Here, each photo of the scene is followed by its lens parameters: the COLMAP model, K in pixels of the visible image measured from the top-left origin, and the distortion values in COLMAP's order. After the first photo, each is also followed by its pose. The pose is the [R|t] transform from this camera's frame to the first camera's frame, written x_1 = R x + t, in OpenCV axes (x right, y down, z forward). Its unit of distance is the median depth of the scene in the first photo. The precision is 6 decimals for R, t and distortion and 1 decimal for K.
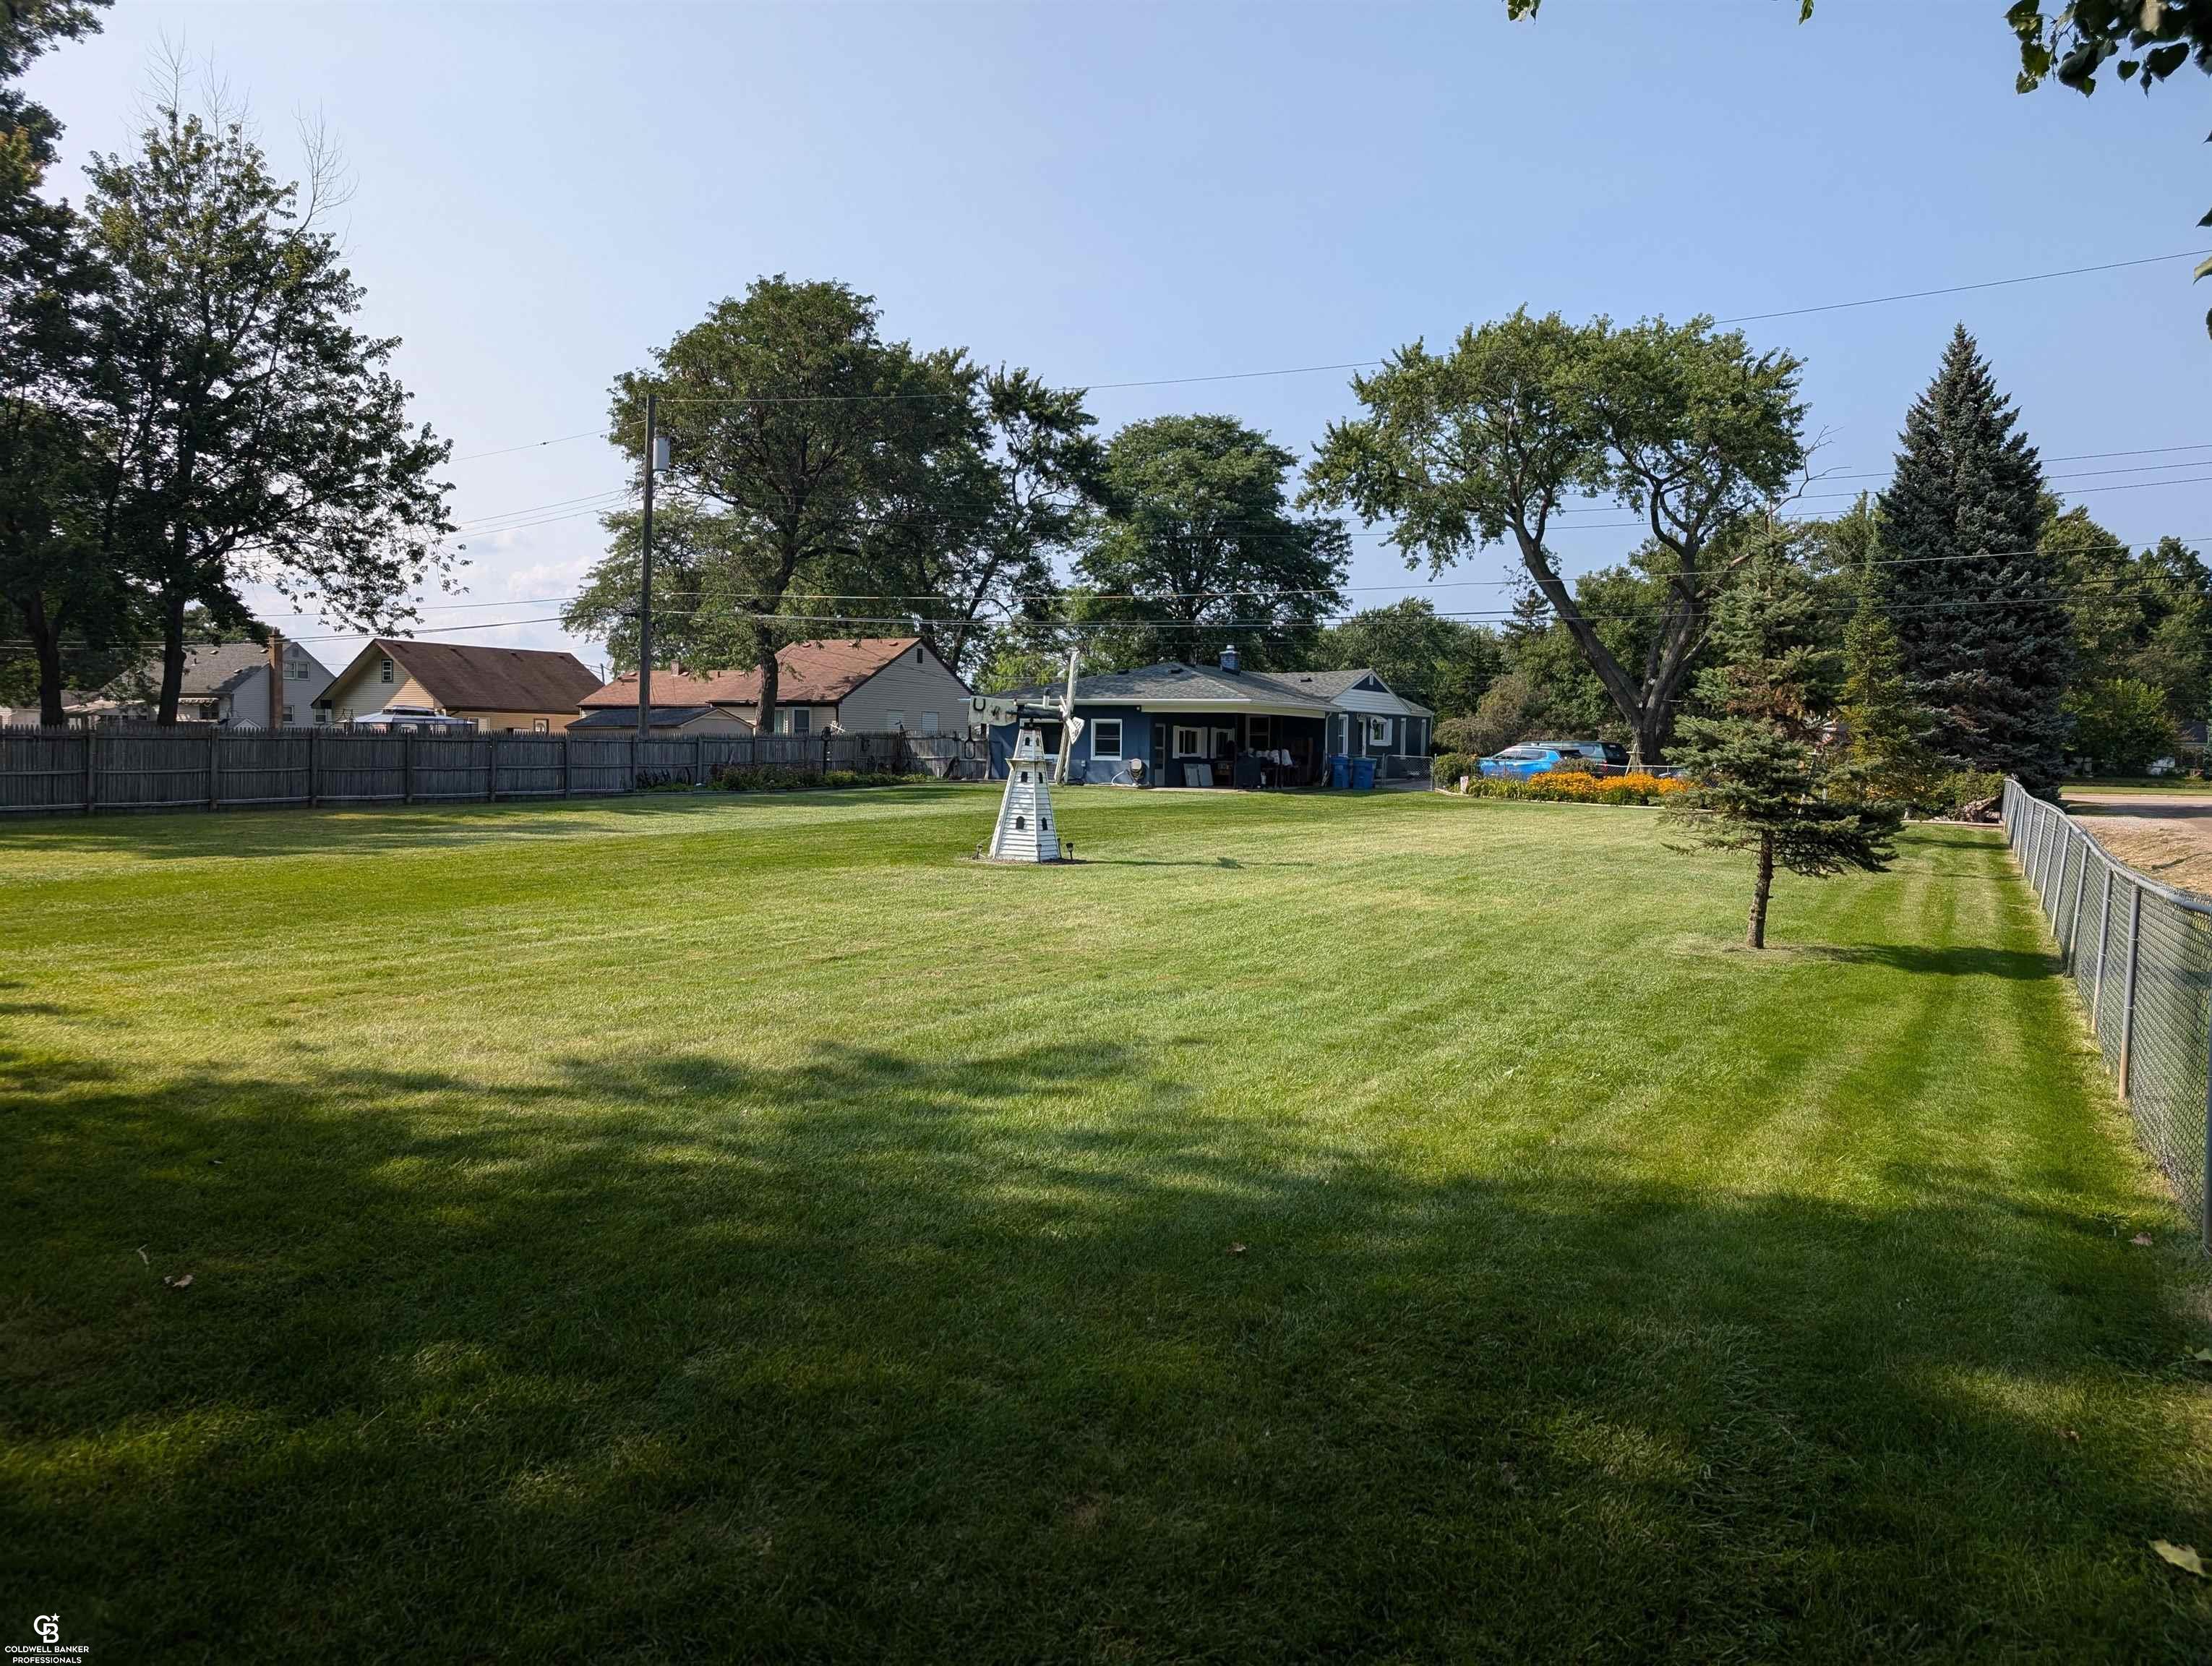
lens RADIAL K [[1540.2, 0, 1125.6], [0, 1540.2, 829.1], [0, 0, 1]] dist [0.014795, 0.000409]
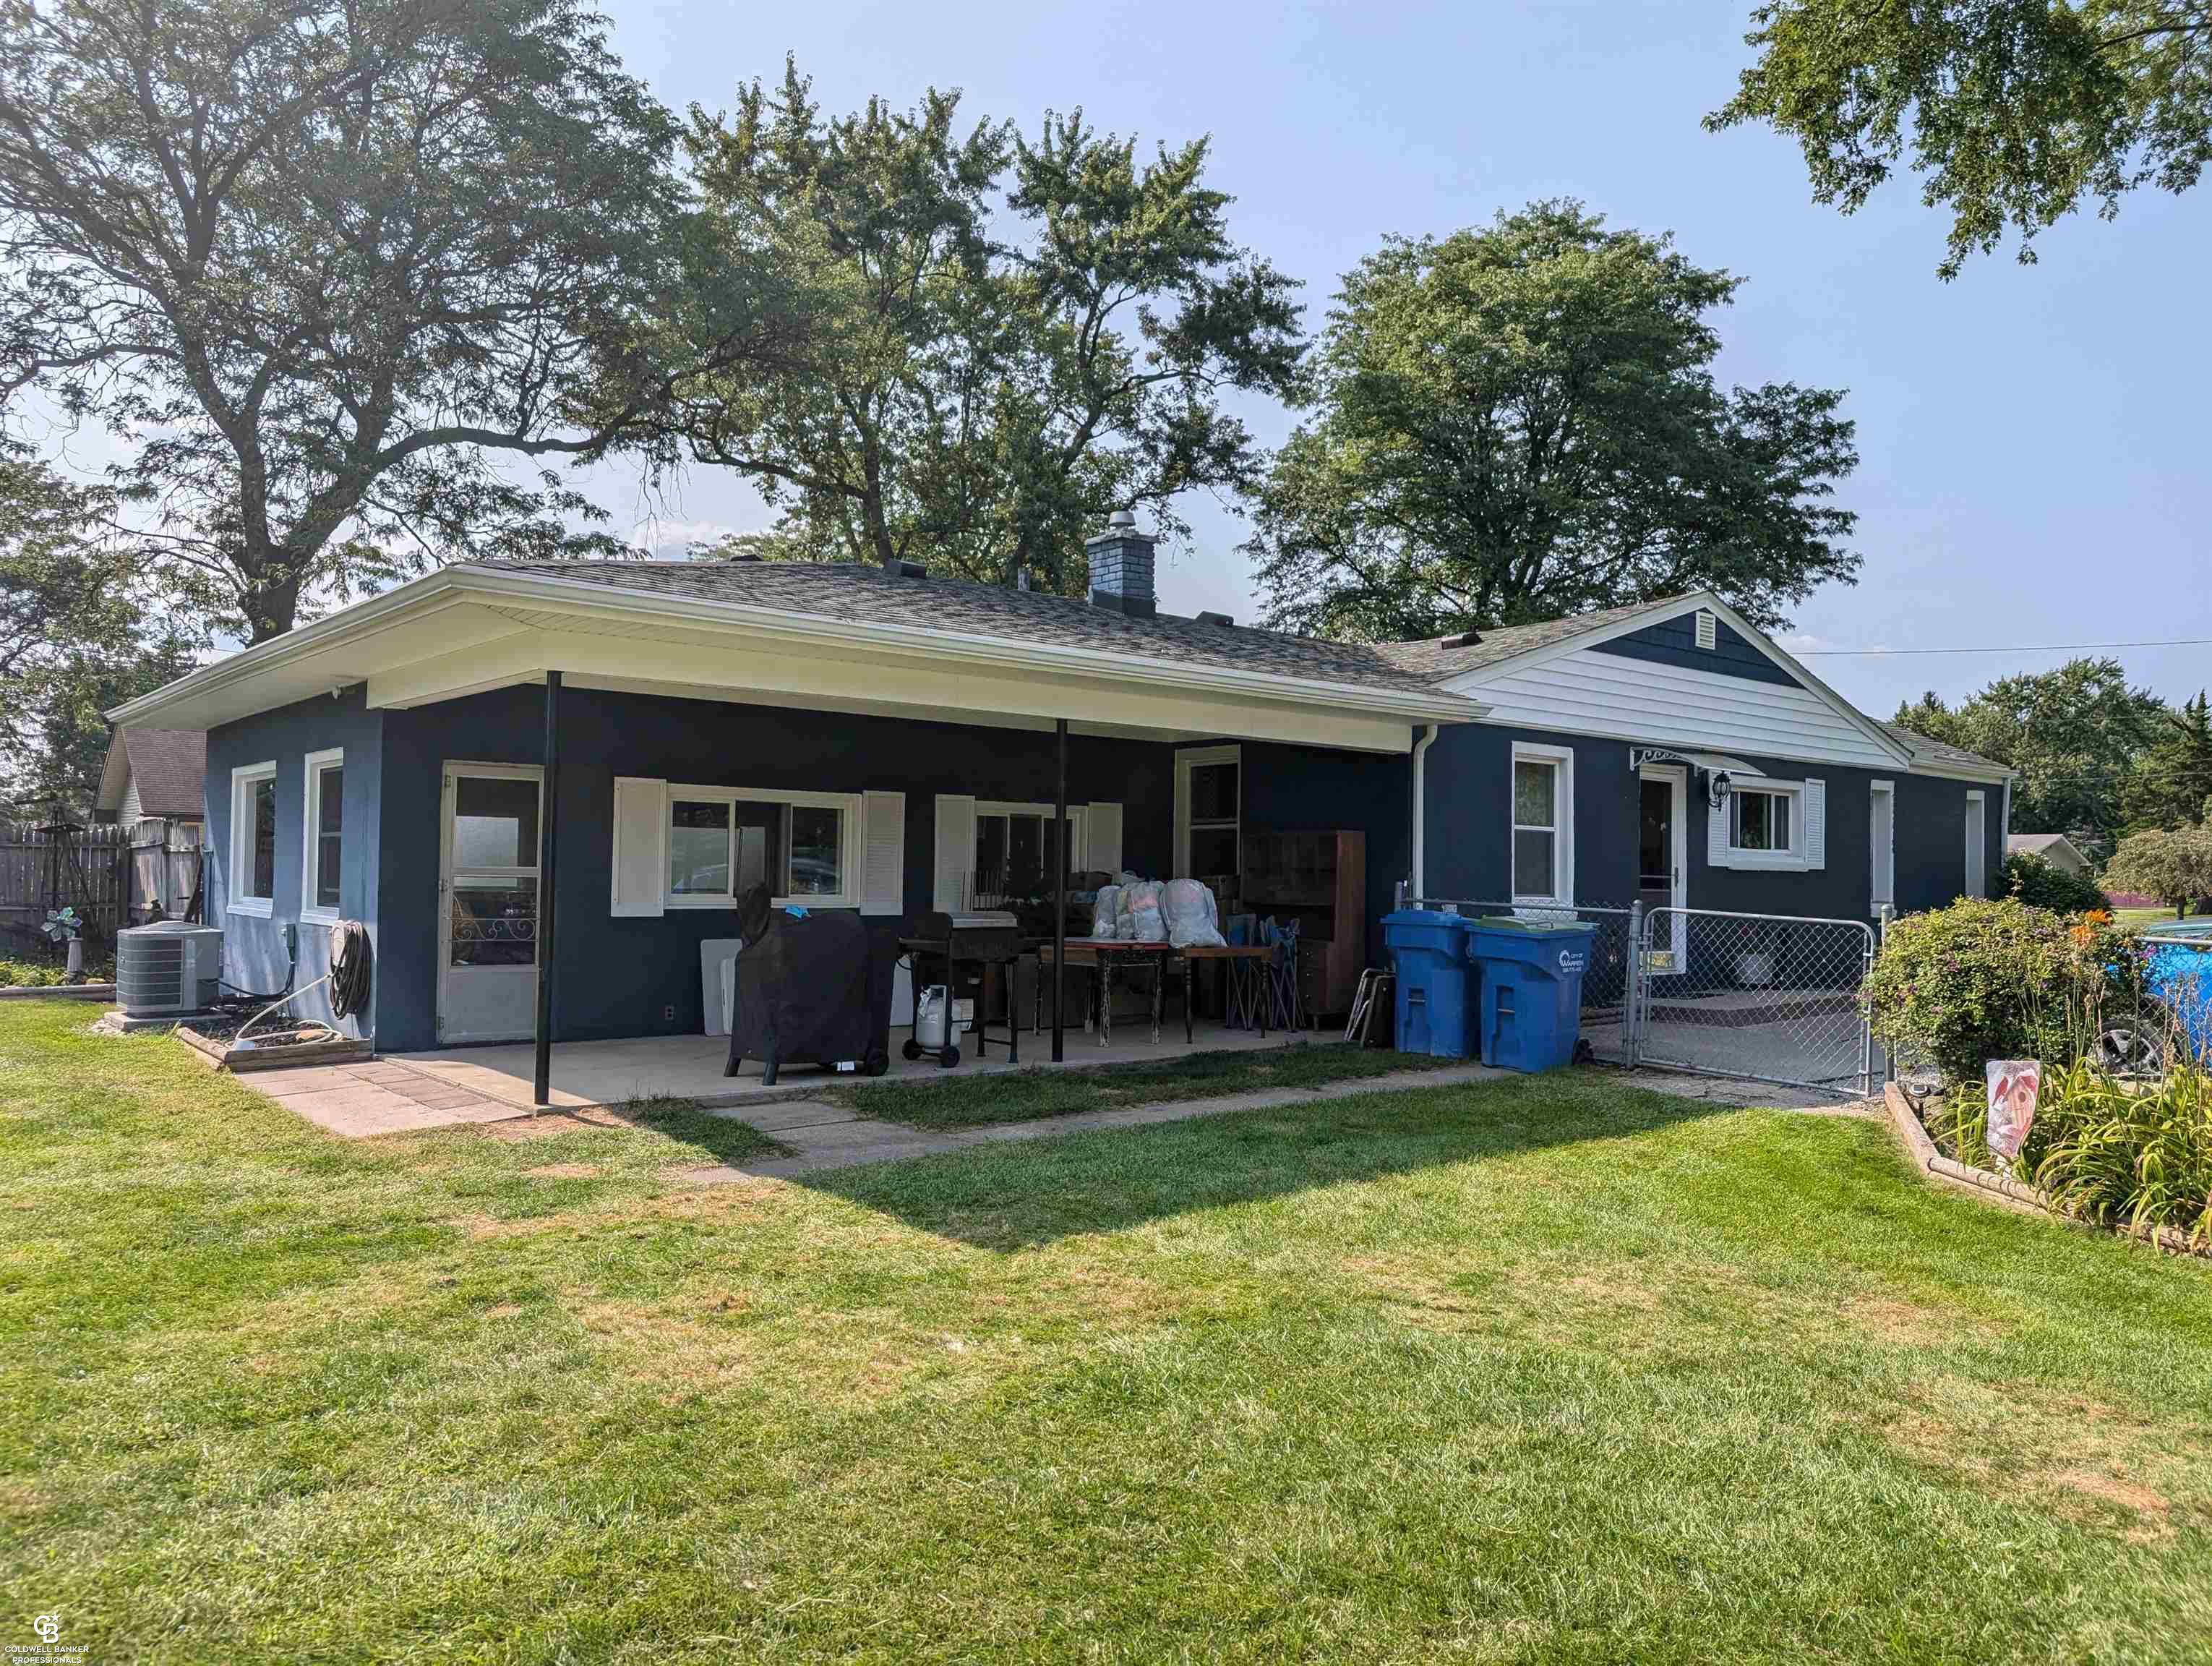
lens RADIAL K [[1540.2, 0, 1125.6], [0, 1540.2, 829.1], [0, 0, 1]] dist [0.014795, 0.000409]
pose [[0.925524, -0.008730, -0.378588, 0.154682], [-0.023881, 0.996399, -0.081357, -0.033203], [0.377935, 0.084339, 0.921983, 0.649404]]
